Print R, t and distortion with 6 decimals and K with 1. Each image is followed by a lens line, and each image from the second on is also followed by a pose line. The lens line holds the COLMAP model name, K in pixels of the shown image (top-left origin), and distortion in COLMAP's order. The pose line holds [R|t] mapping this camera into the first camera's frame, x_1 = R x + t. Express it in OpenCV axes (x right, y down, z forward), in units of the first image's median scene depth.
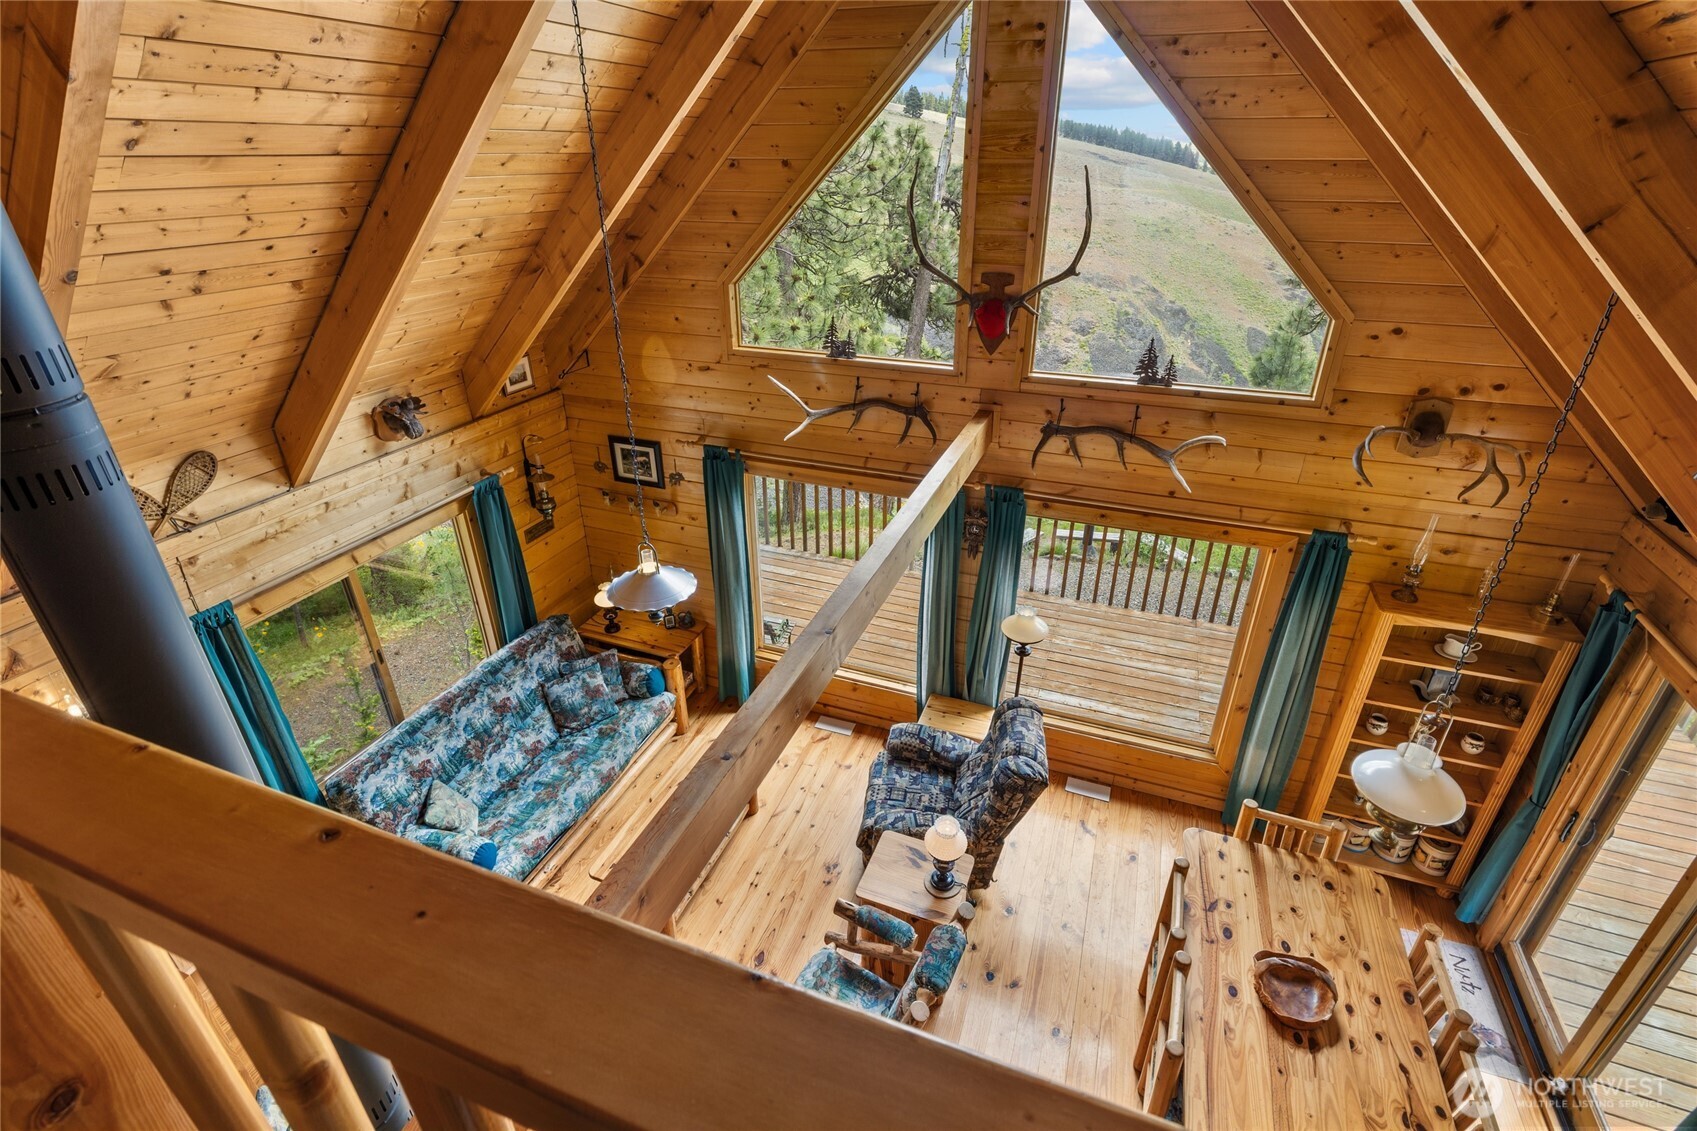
lens RADIAL K [[779.1, 0, 849.9], [0, 779.1, 553.2], [0, 0, 1]] dist [-0.010677, 0.000947]
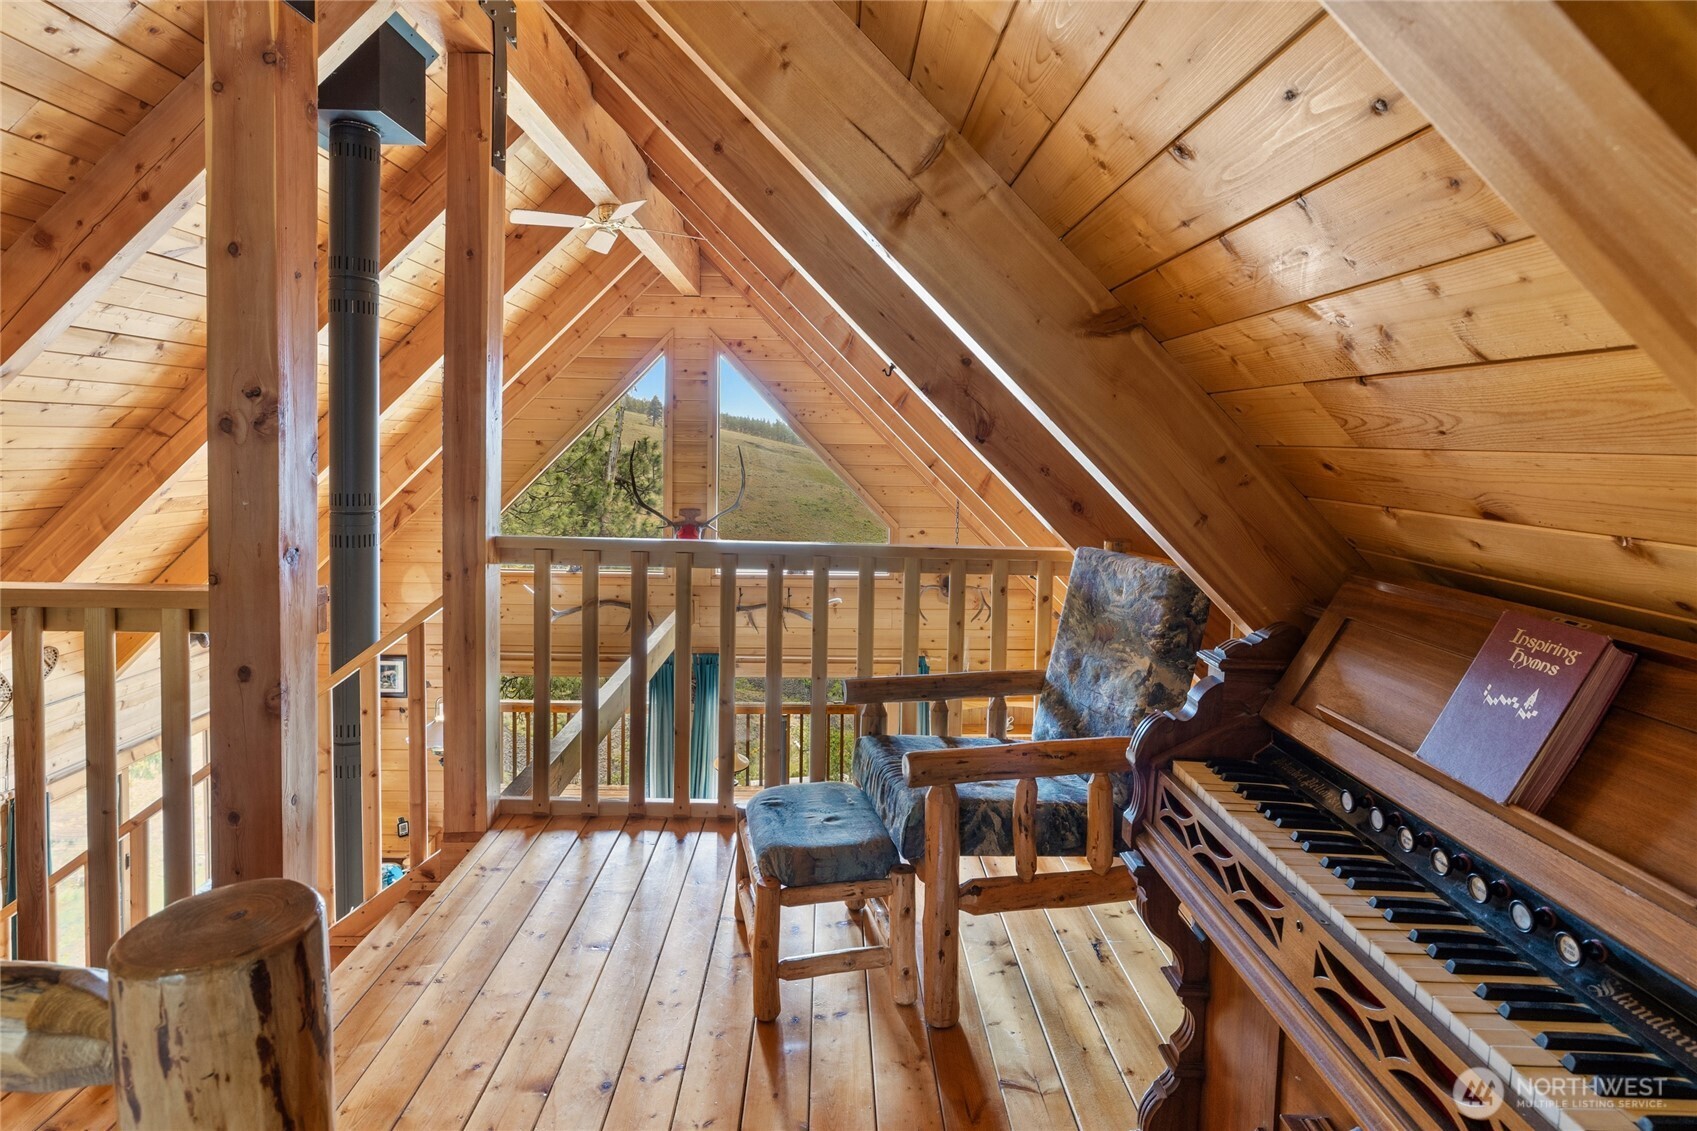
lens RADIAL K [[852.5, 0, 840.1], [0, 852.5, 460.9], [0, 0, 1]] dist [-0.004632, 0.000451]
pose [[0.929738, 0.006976, 0.368157, -0.134578], [0.154771, 0.899811, -0.407906, 0.250223], [-0.334117, 0.436225, 0.835508, -0.475083]]
